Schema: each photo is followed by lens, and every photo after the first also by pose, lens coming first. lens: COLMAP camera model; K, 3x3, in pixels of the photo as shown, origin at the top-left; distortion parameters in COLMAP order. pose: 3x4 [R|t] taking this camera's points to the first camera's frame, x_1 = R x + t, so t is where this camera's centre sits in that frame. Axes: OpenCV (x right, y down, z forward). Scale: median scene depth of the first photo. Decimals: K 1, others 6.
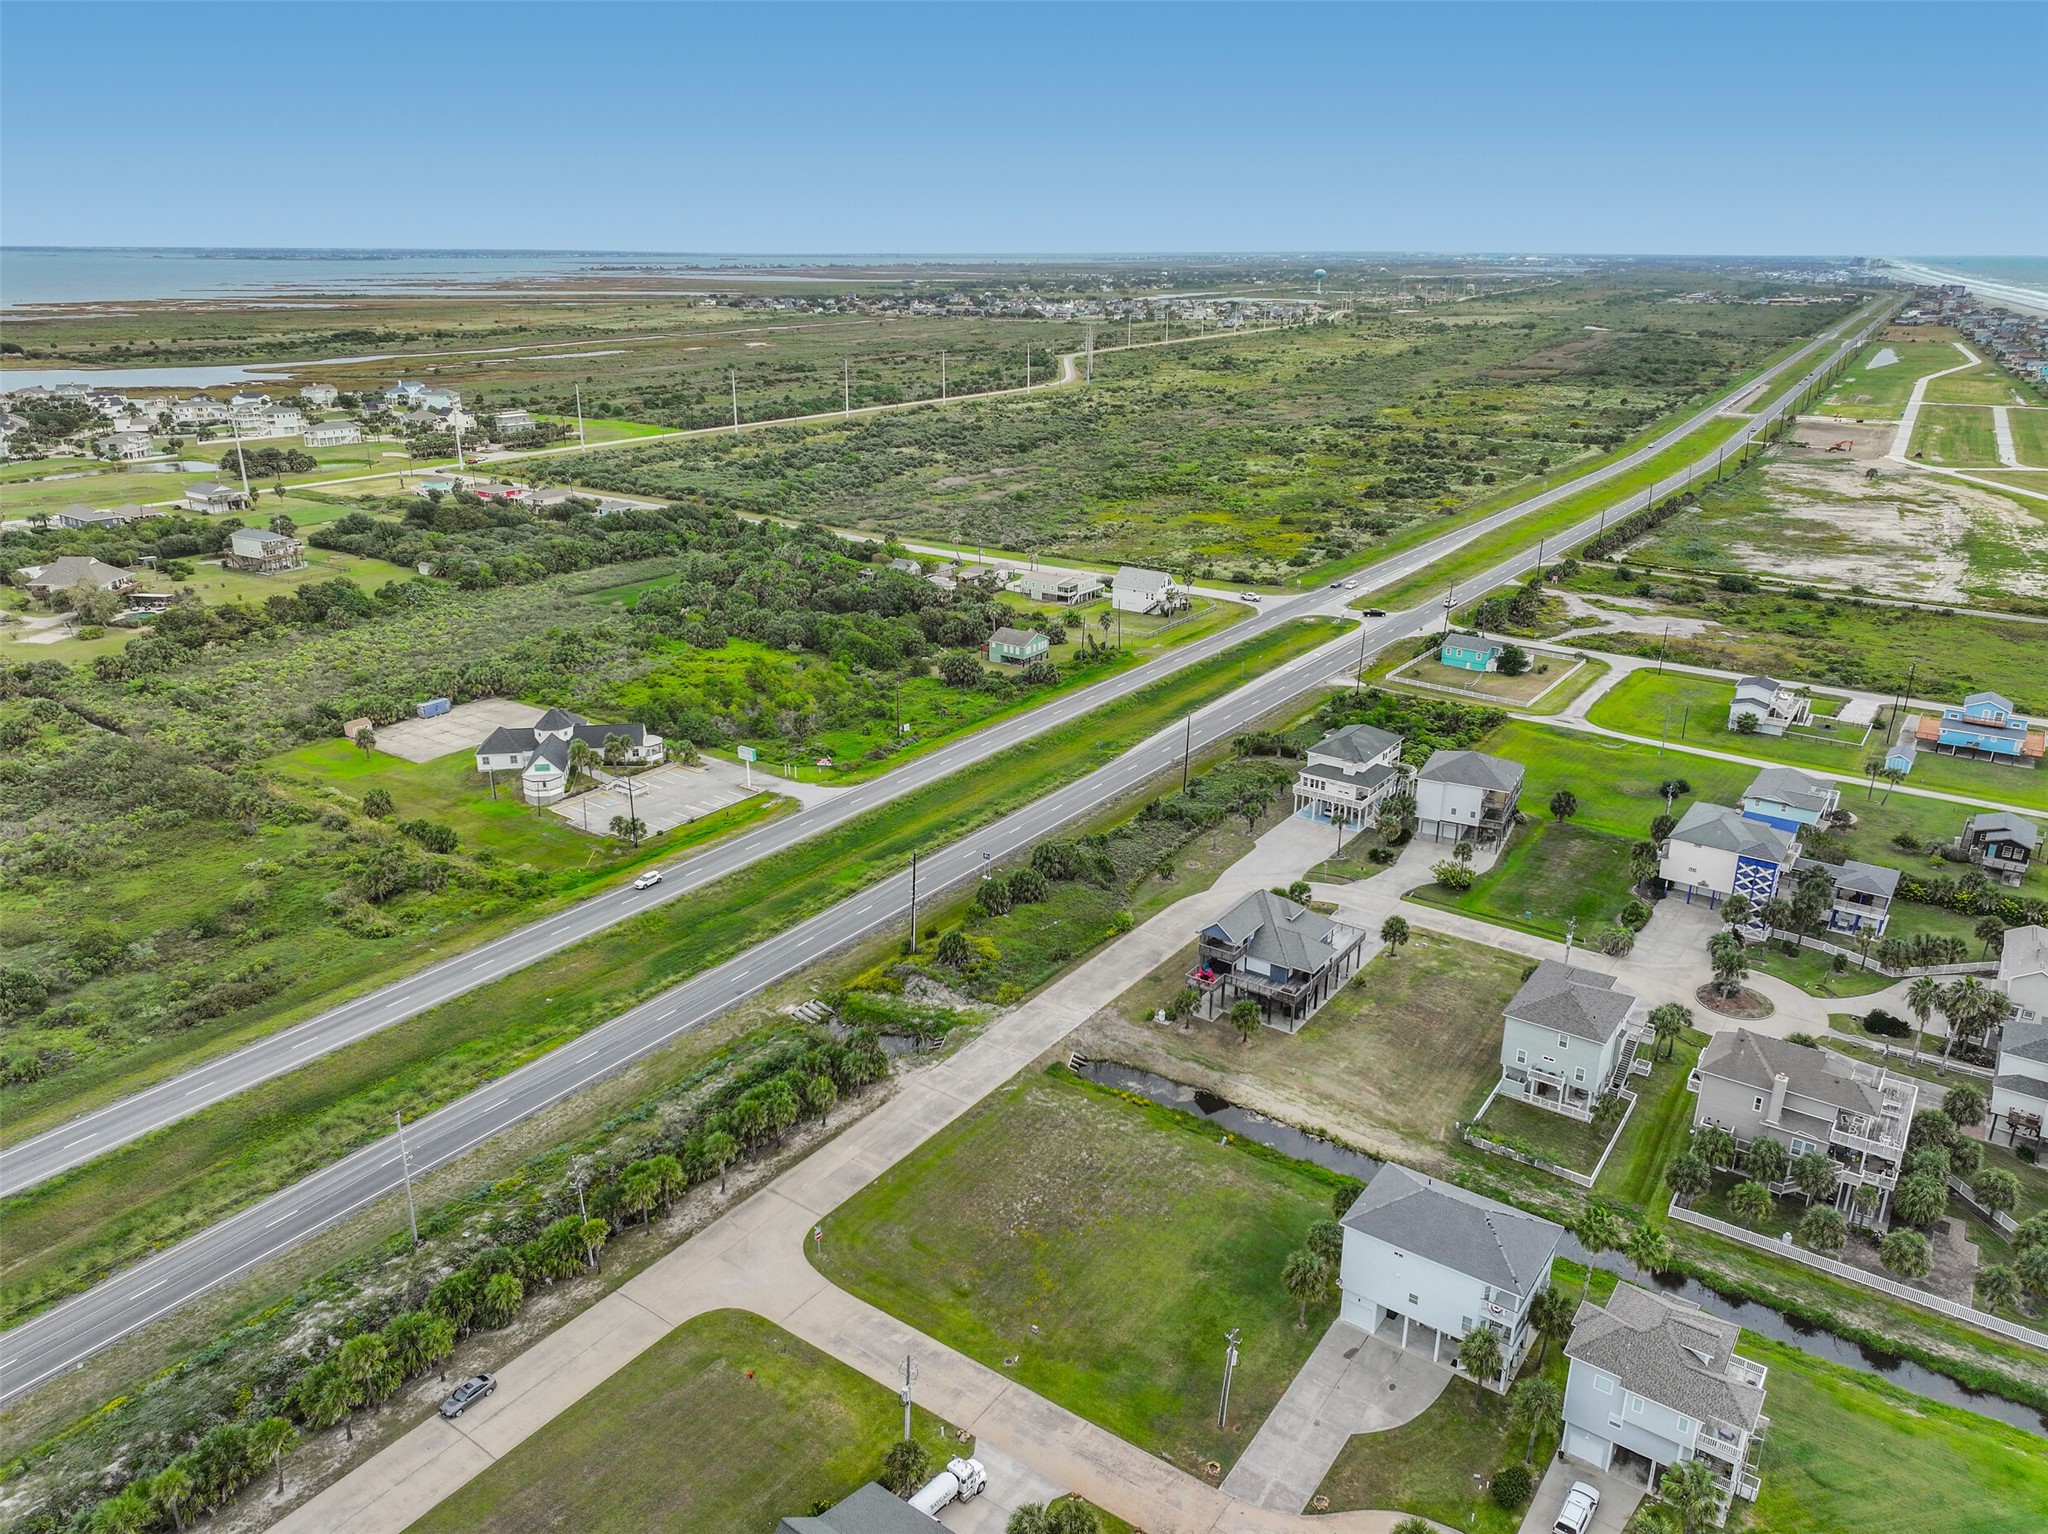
lens RADIAL K [[1434.6, 0, 1023.5], [0, 1434.6, 775.6], [0, 0, 1]] dist [0.004647, 0.008887]
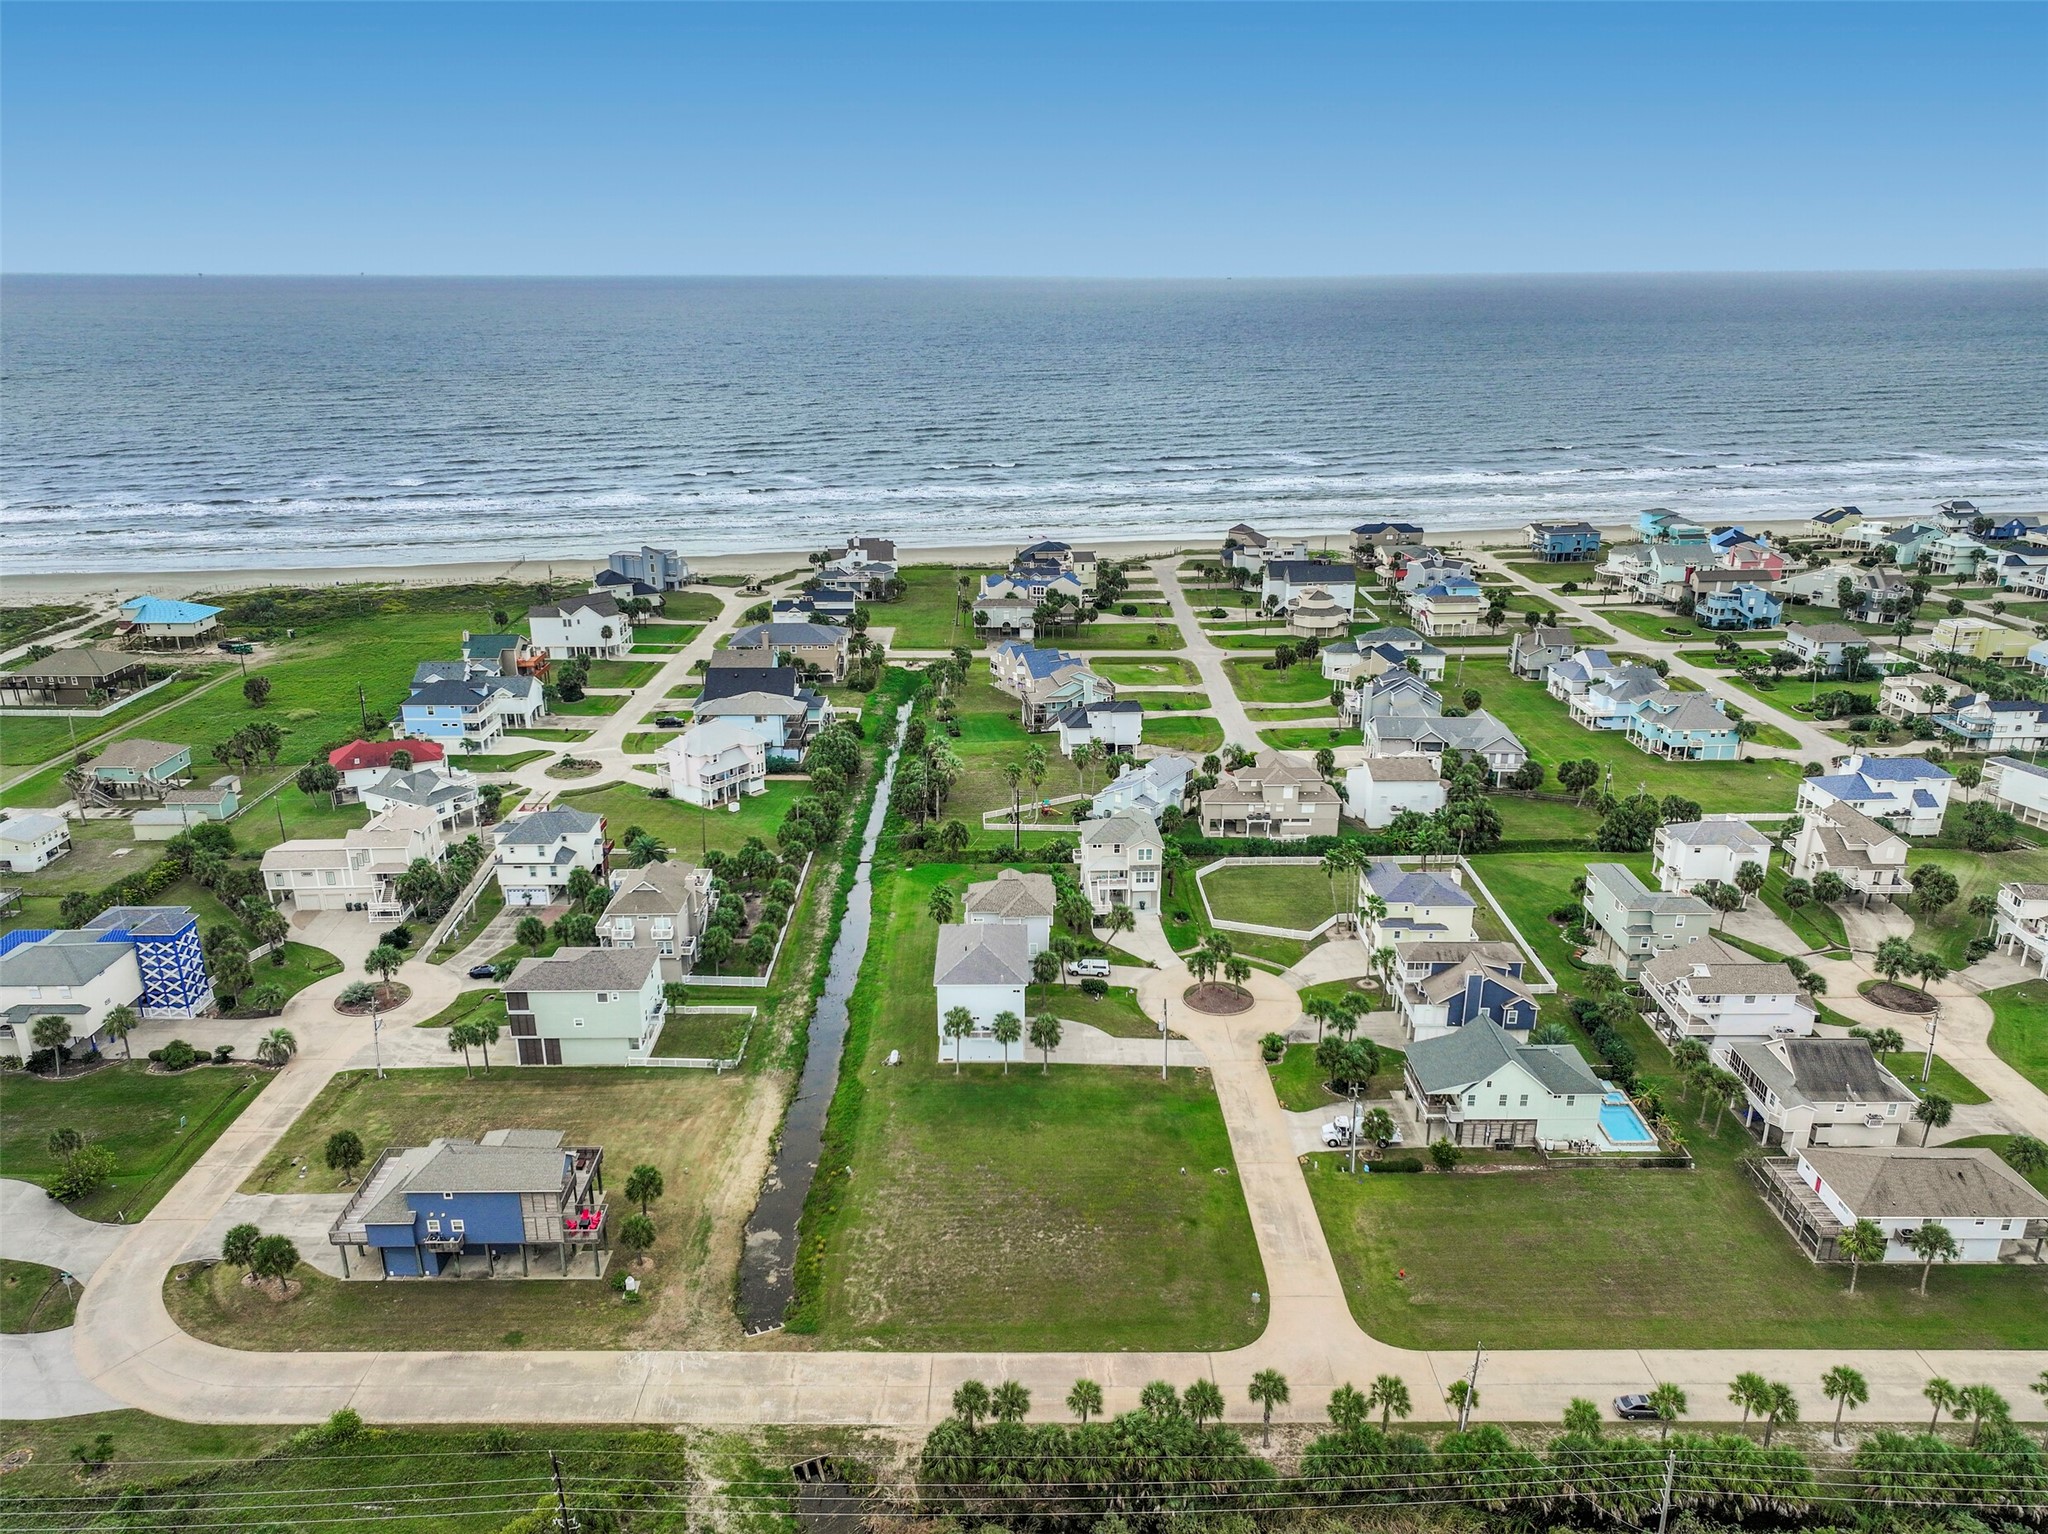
lens RADIAL K [[1434.6, 0, 1025.3], [0, 1434.6, 764.0], [0, 0, 1]] dist [0.004647, 0.008887]
pose [[-0.589248, -0.268083, 0.762180, -0.390972], [0.279126, 0.817719, 0.503412, -0.279270], [-0.758205, 0.509379, -0.407010, 0.759327]]
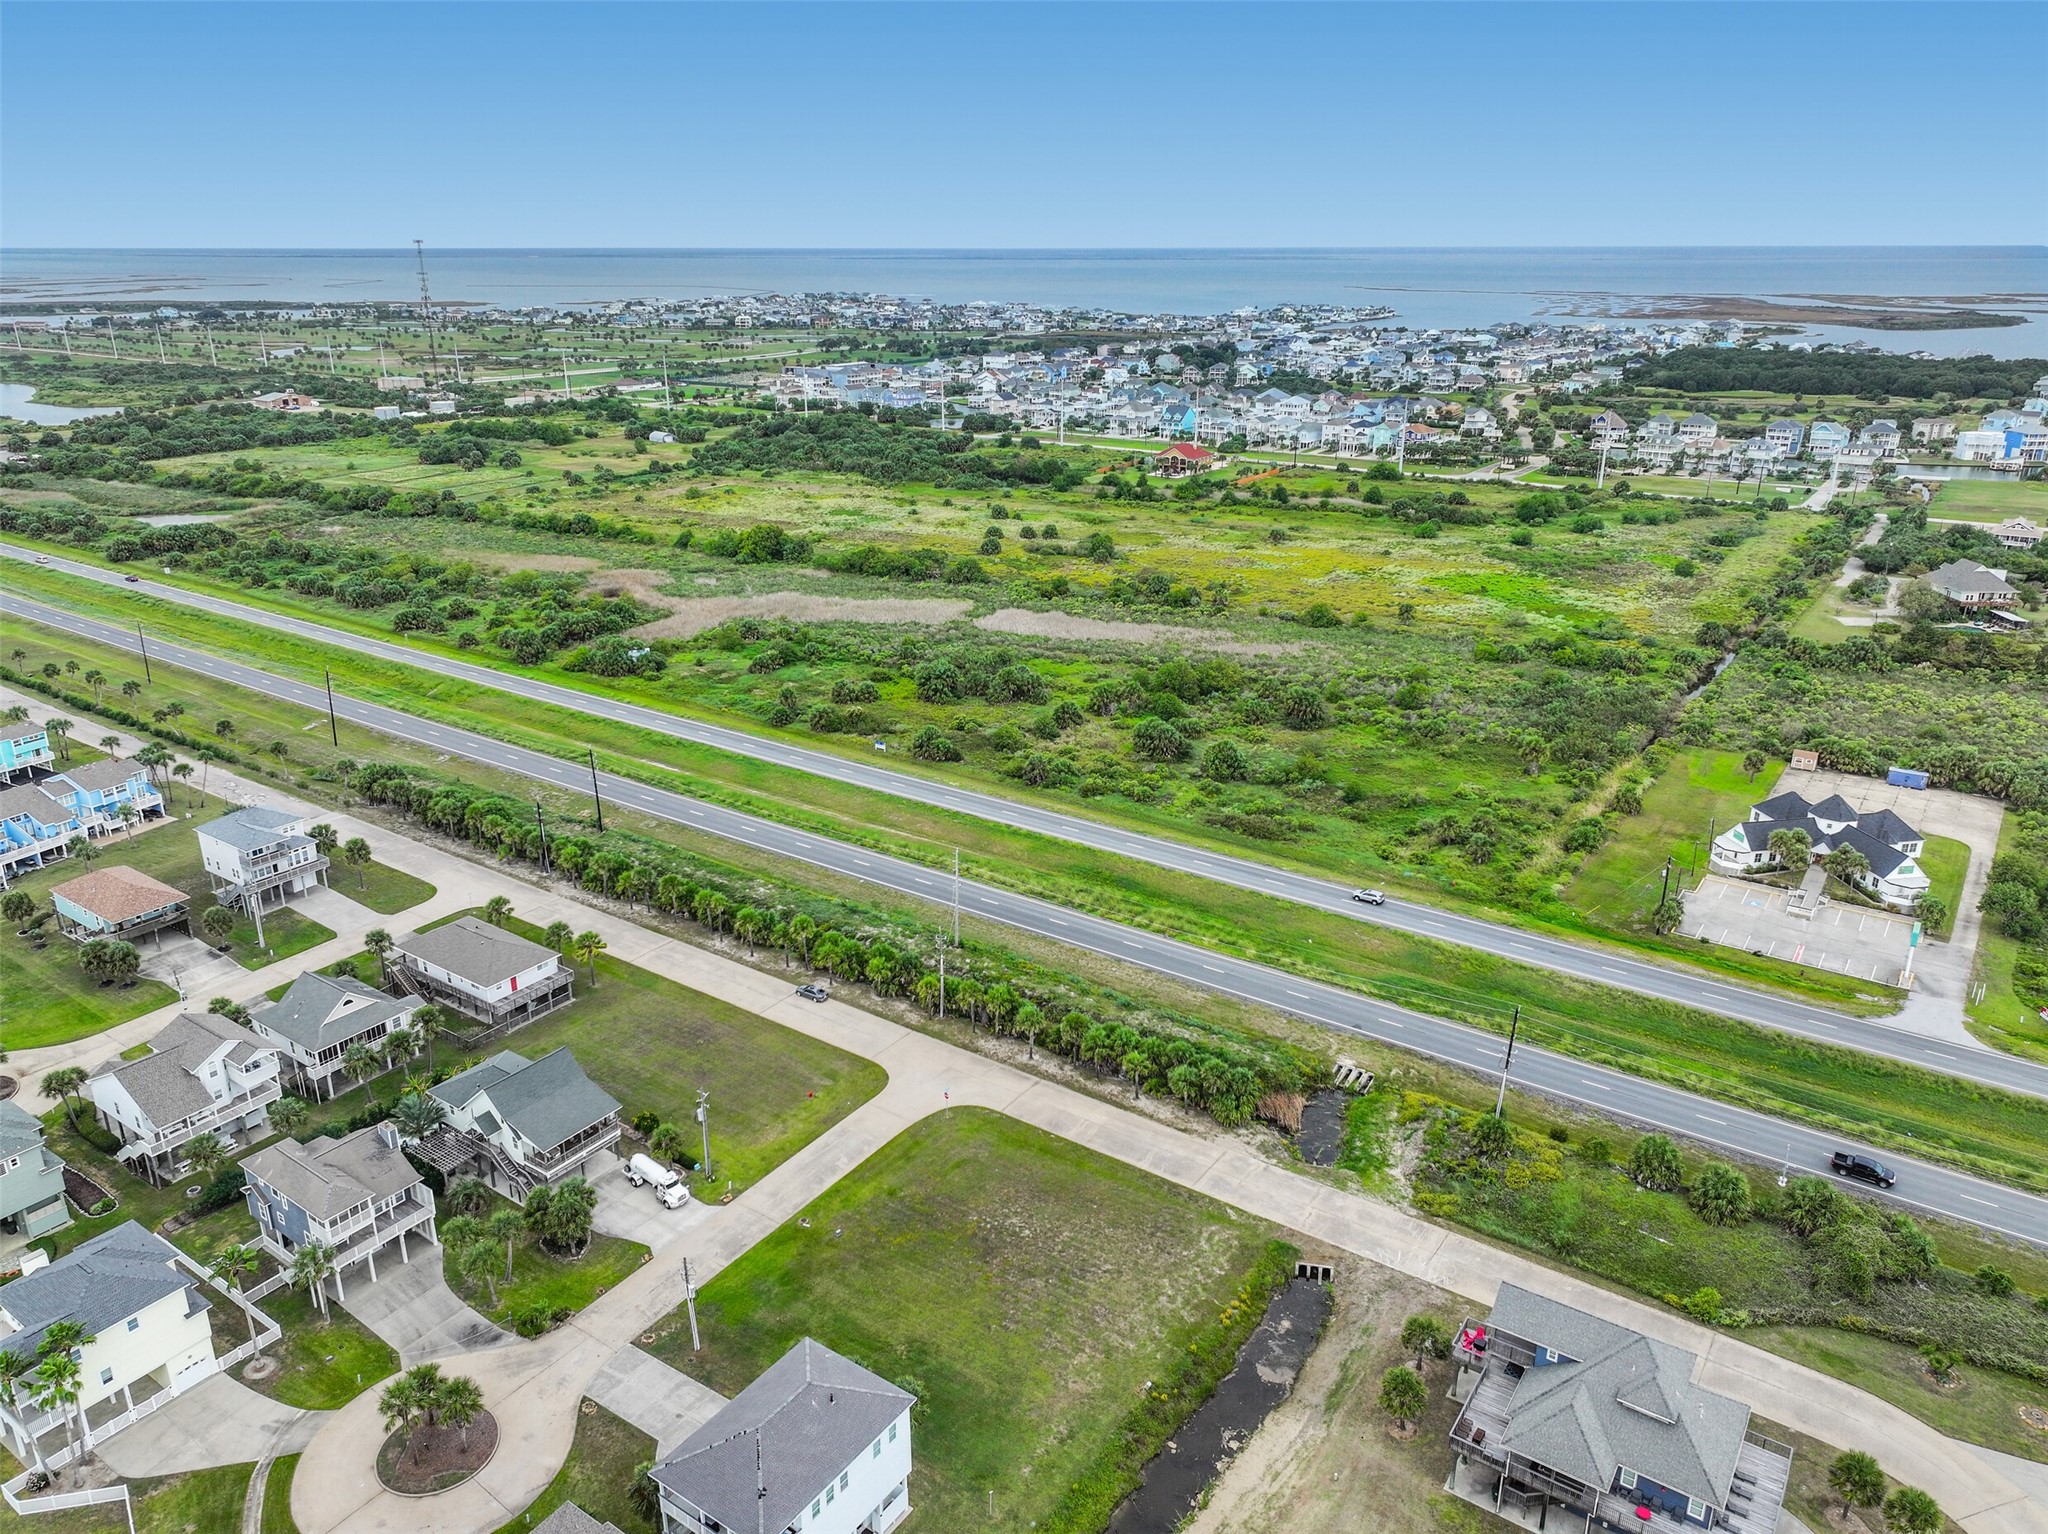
lens RADIAL K [[1434.6, 0, 1021.5], [0, 1434.6, 775.2], [0, 0, 1]] dist [0.004647, 0.008887]
pose [[0.013198, 0.344815, -0.938578, 0.497223], [-0.346510, 0.882073, 0.319184, -0.174801], [0.937953, 0.321014, 0.131124, 0.471876]]
